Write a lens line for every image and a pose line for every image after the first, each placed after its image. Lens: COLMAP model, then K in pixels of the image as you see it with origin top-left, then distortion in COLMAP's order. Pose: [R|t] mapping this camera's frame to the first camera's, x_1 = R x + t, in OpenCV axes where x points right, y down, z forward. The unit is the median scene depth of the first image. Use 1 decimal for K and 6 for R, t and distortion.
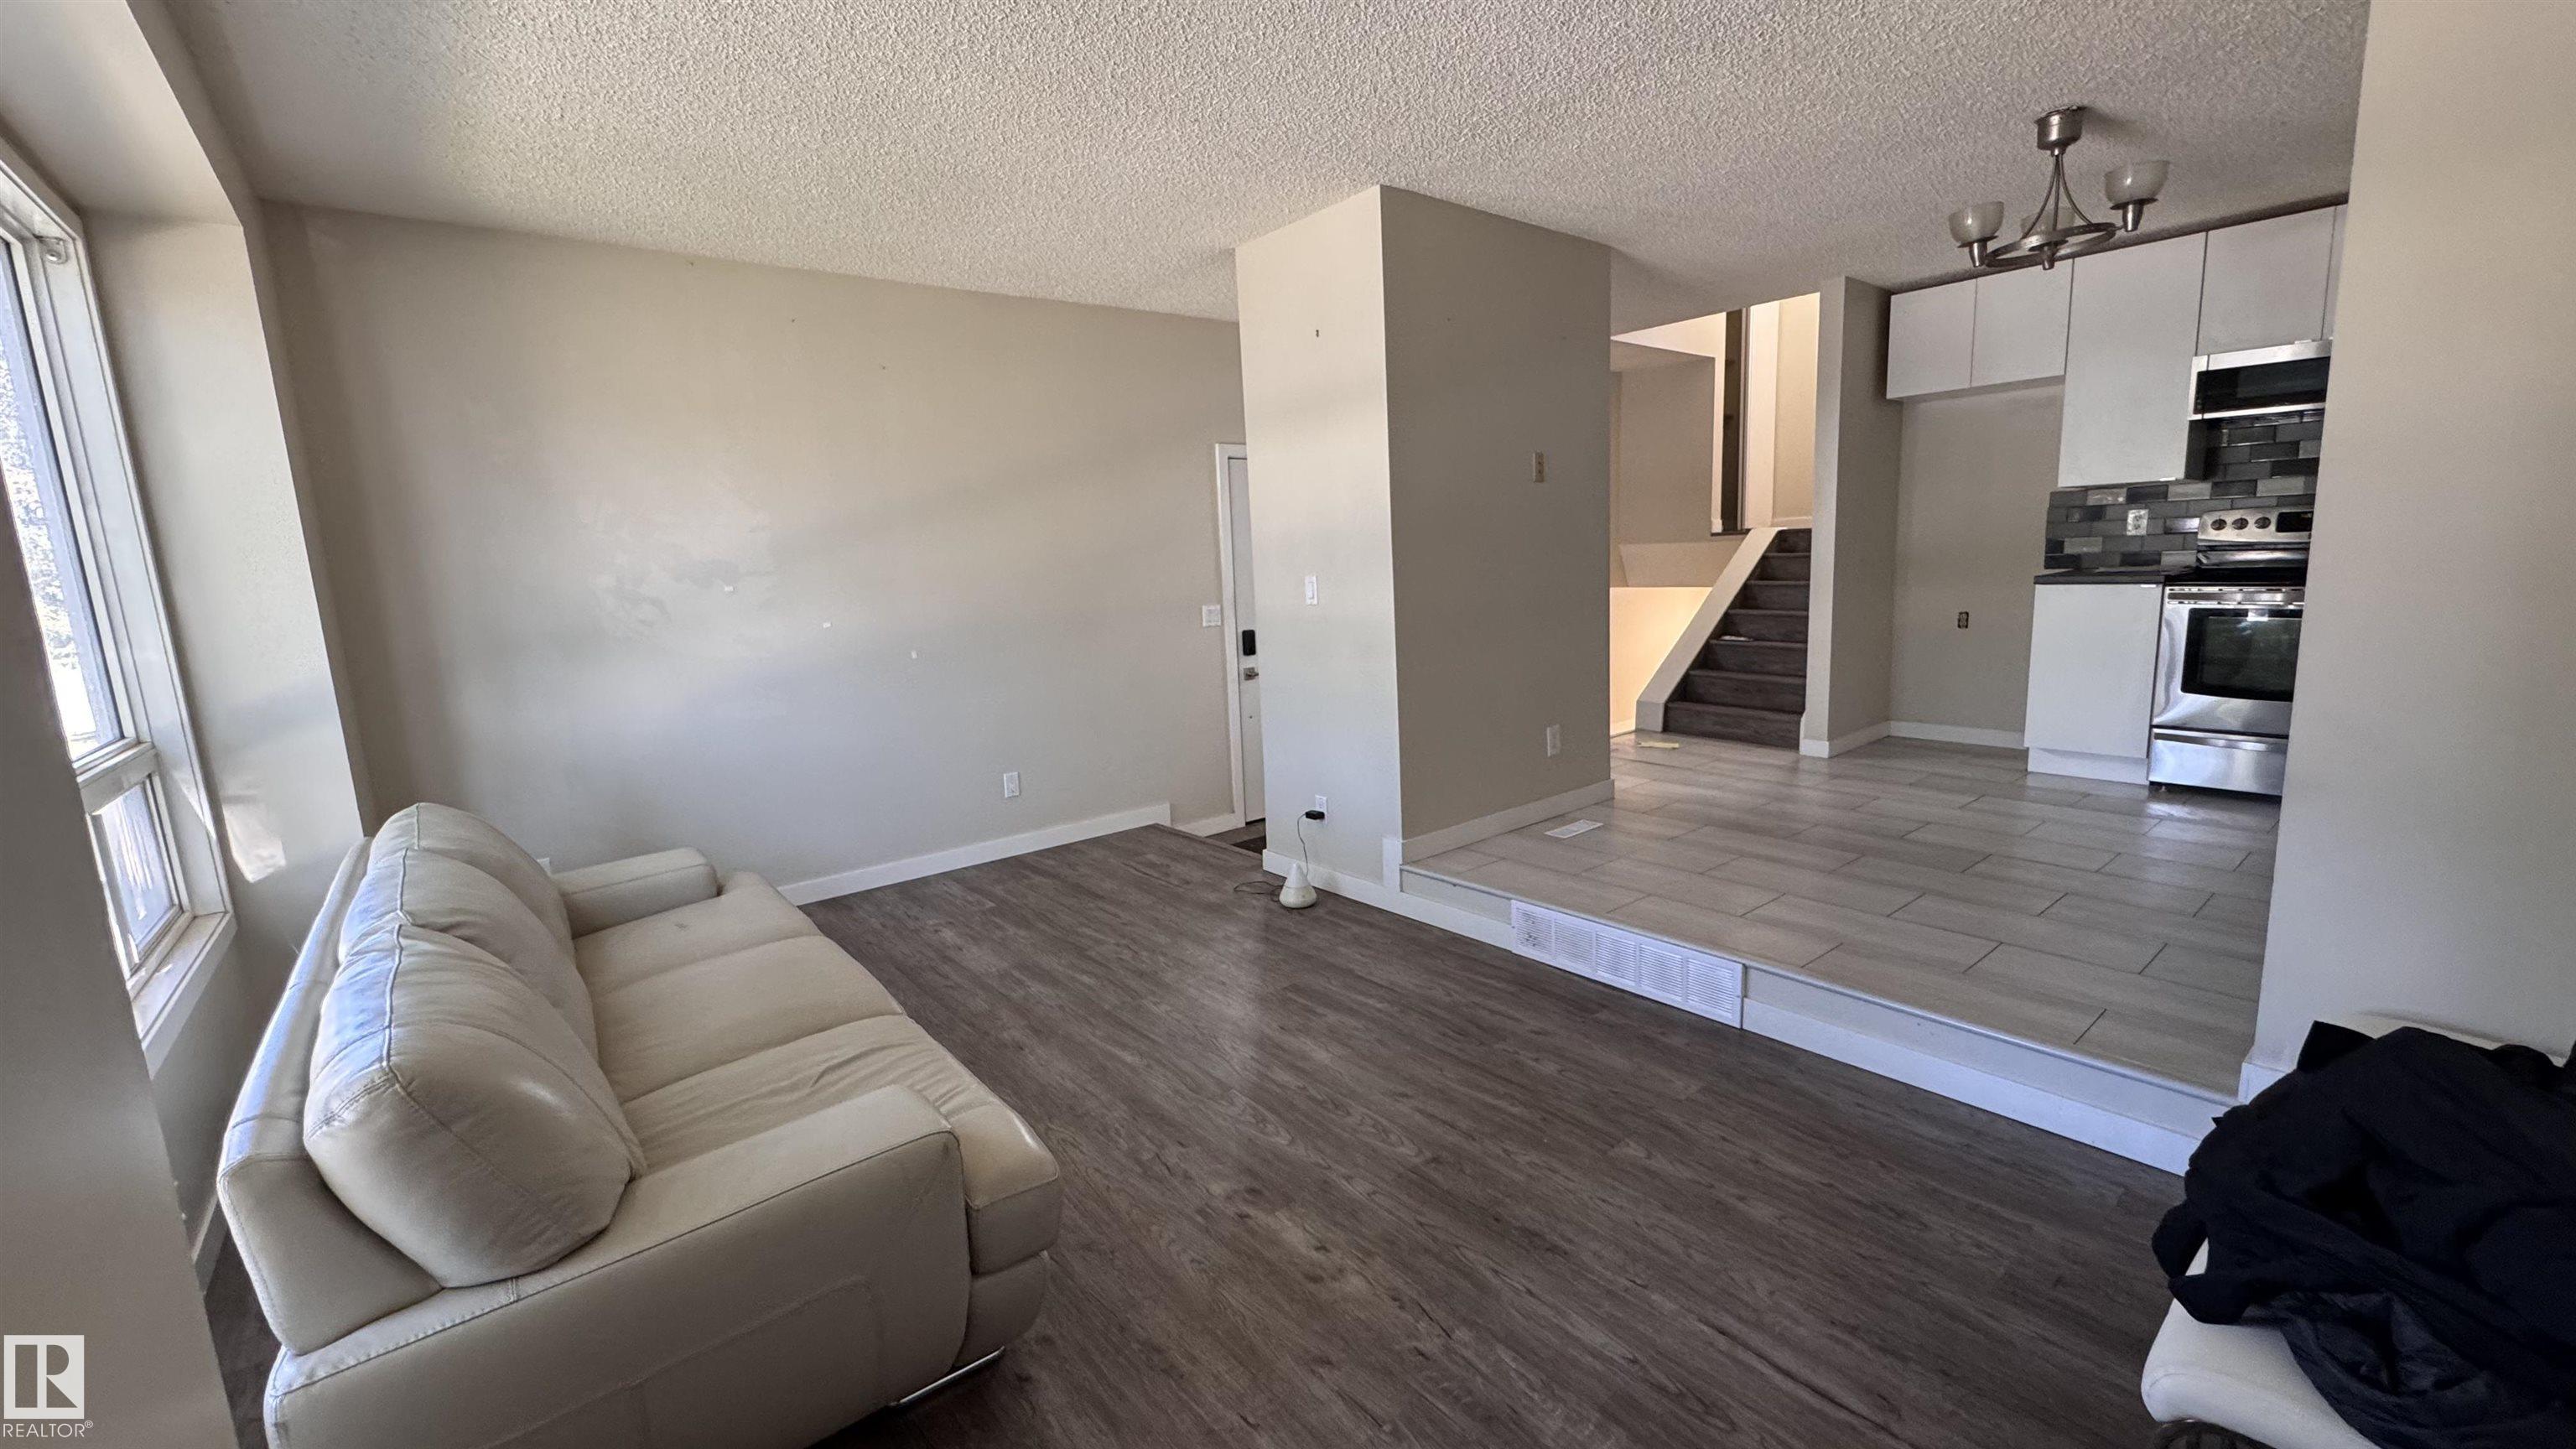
lens RADIAL K [[1025.7, 0, 1288.0], [0, 1025.7, 724.5], [0, 0, 1]] dist [0.000141, 0.000059]
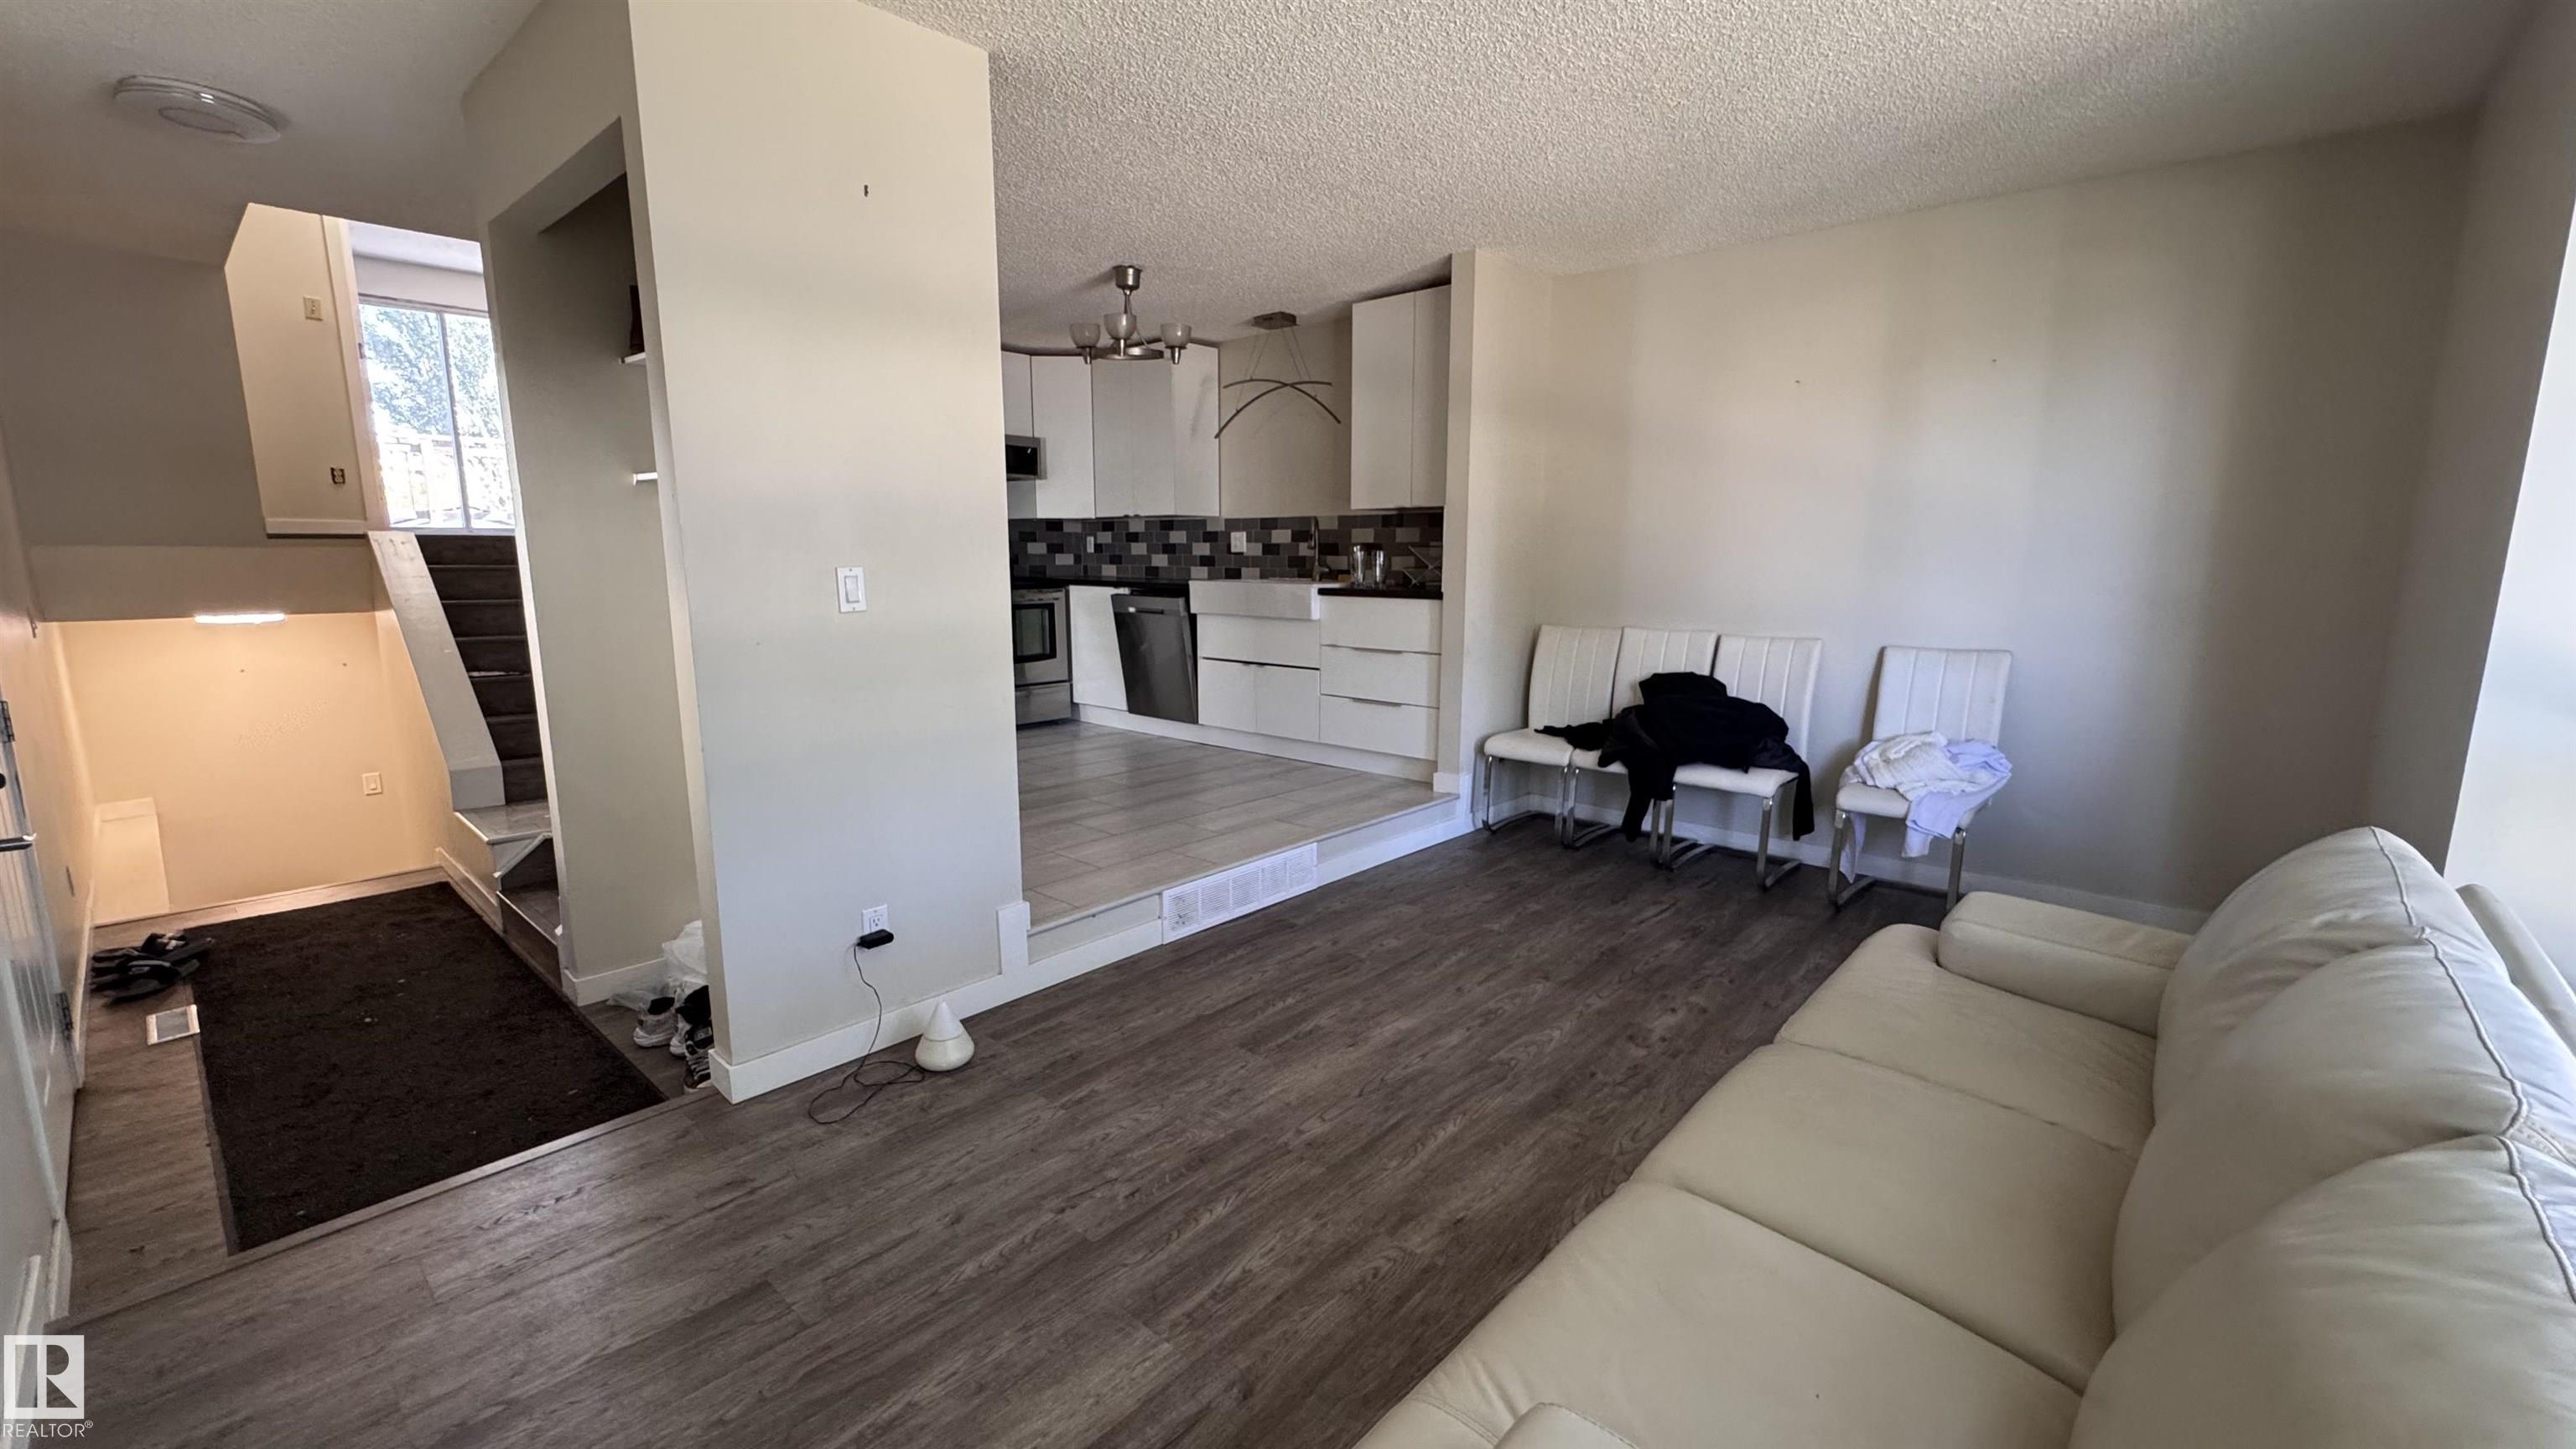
lens RADIAL K [[1030.2, 0, 1285.2], [0, 1030.2, 723.2], [0, 0, 1]] dist [-0.008349, -0.000020]
pose [[-0.142933, -0.123355, 0.982015, -0.651935], [0.164953, 0.975356, 0.146528, -0.099102], [-0.975890, 0.182930, -0.119063, 0.836534]]
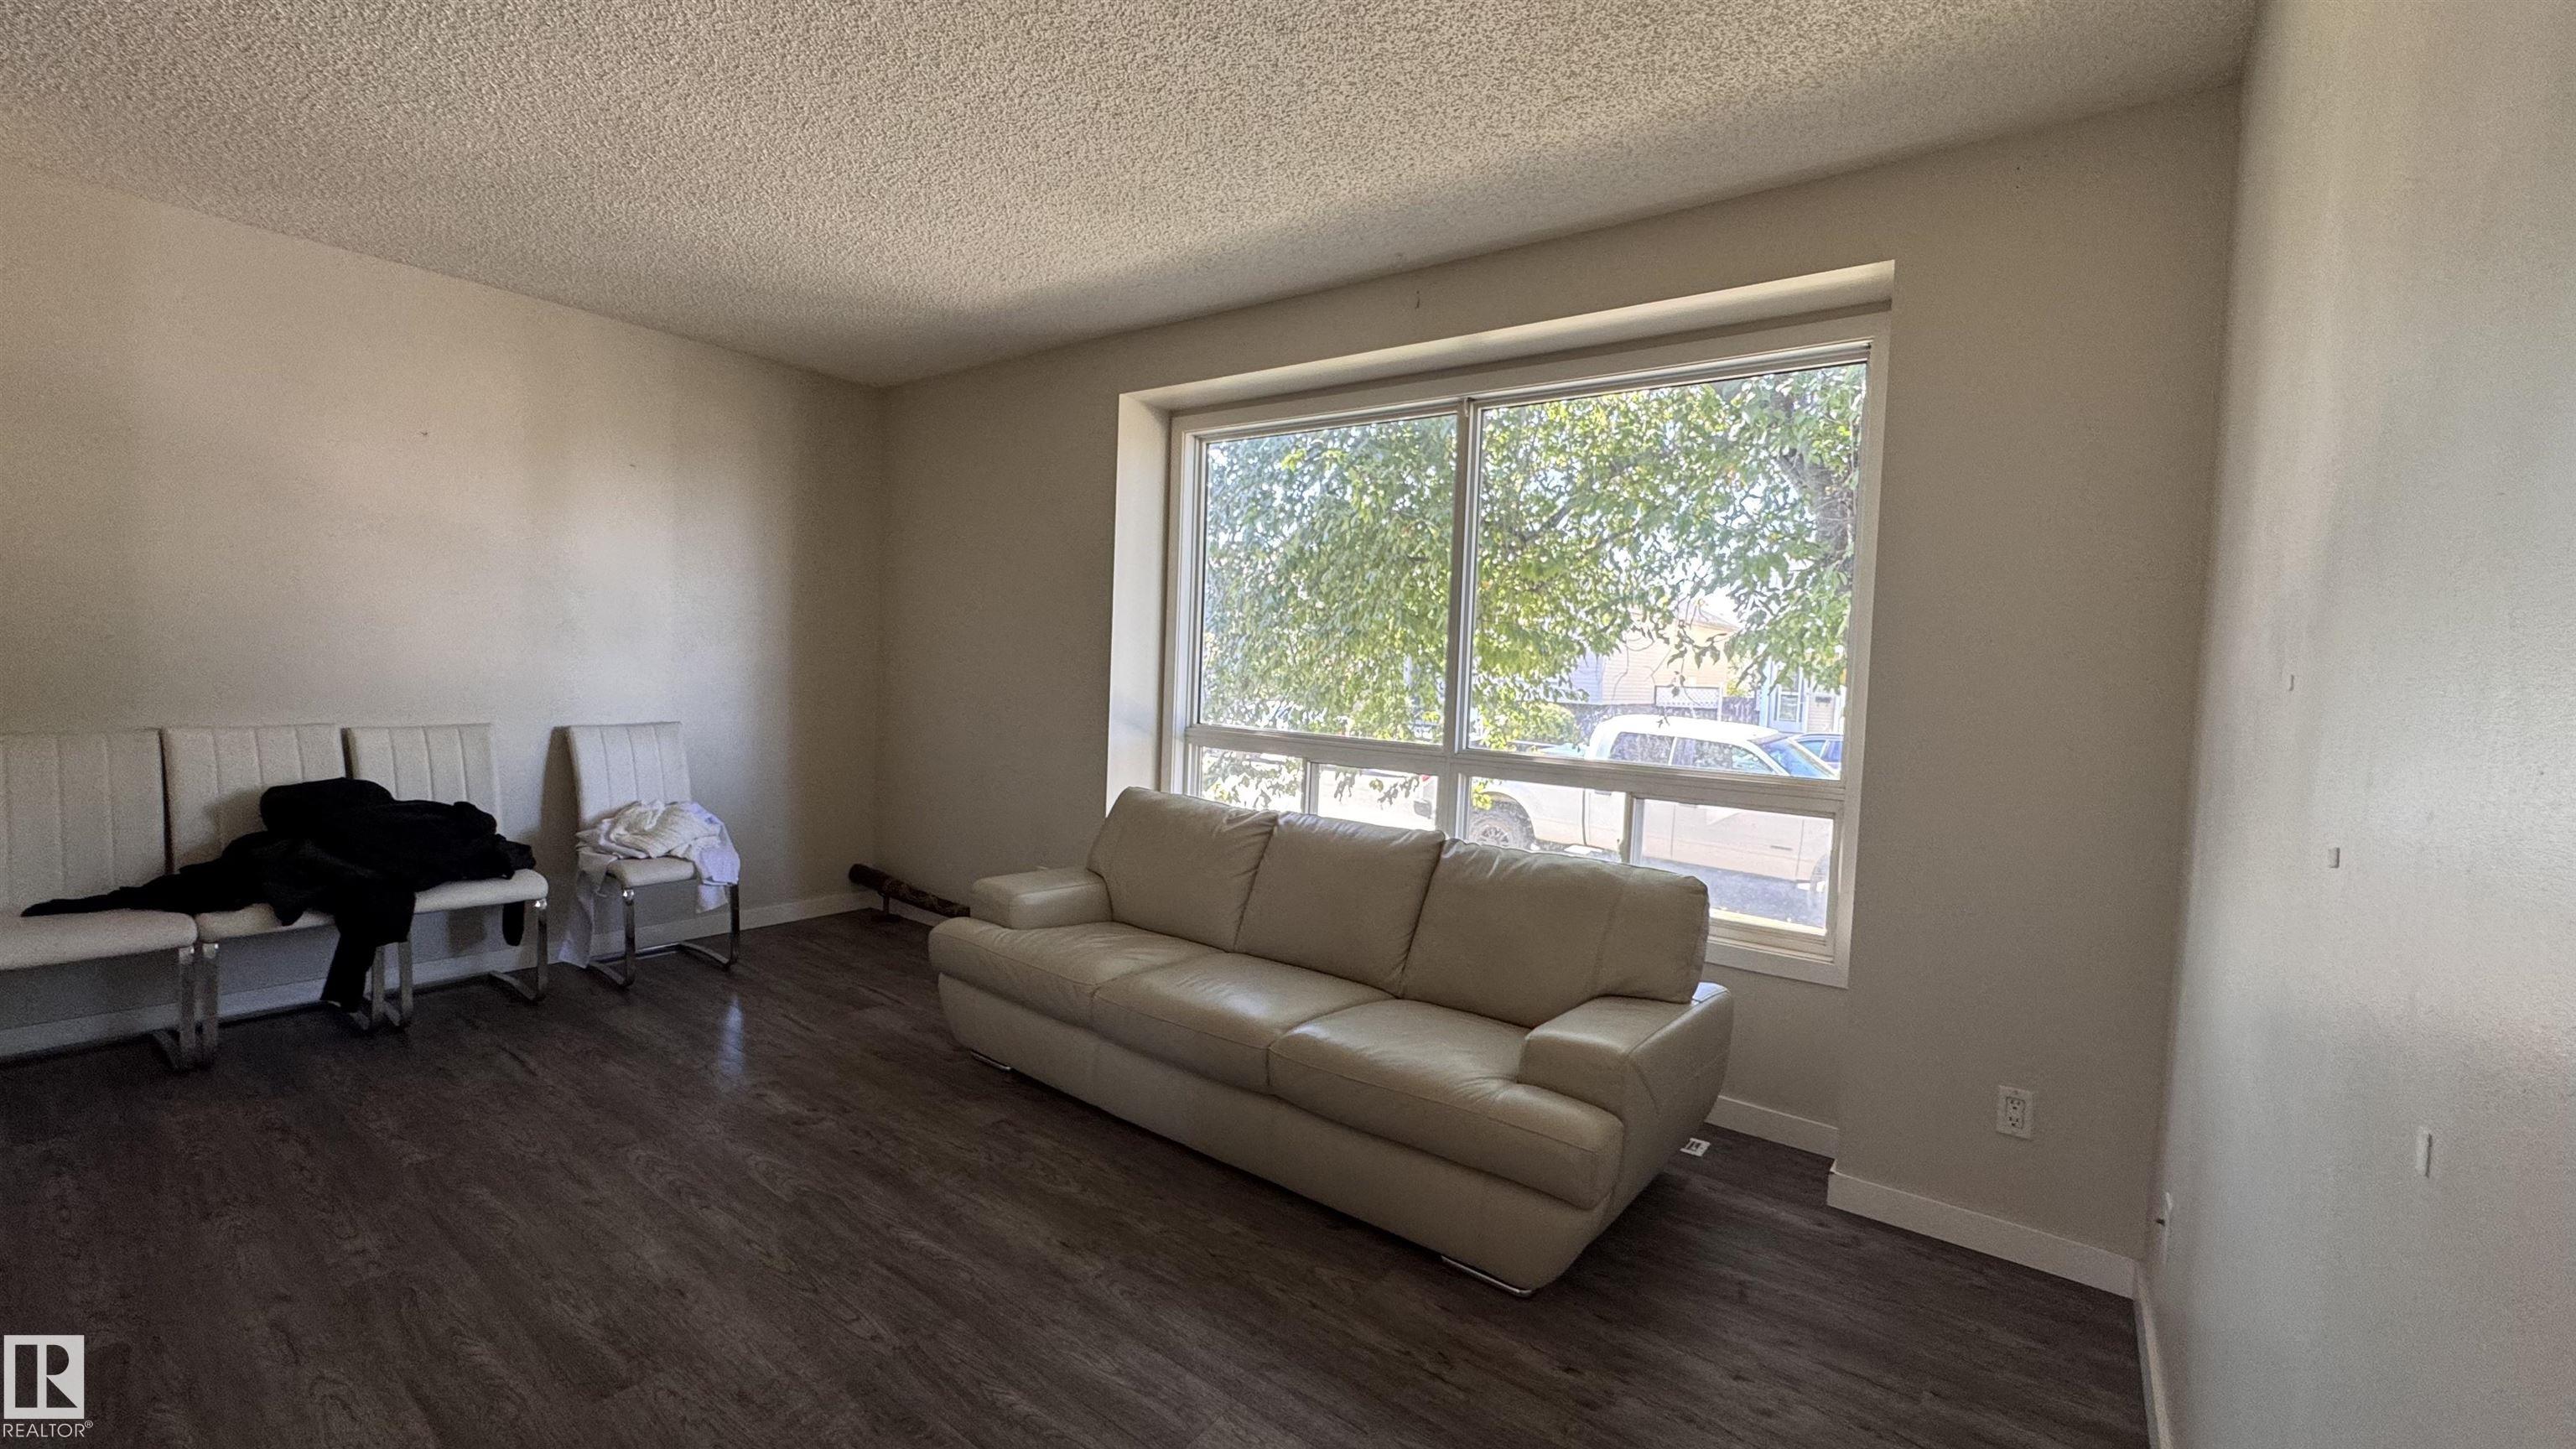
lens RADIAL K [[1035.0, 0, 1277.6], [0, 1035.0, 720.2], [0, 0, 1]] dist [-0.001462, 0.000003]
pose [[-0.973897, 0.013119, -0.226613, -0.180525], [-0.037803, 0.975013, 0.218909, -0.180822], [0.223823, 0.221761, -0.949066, 1.242049]]
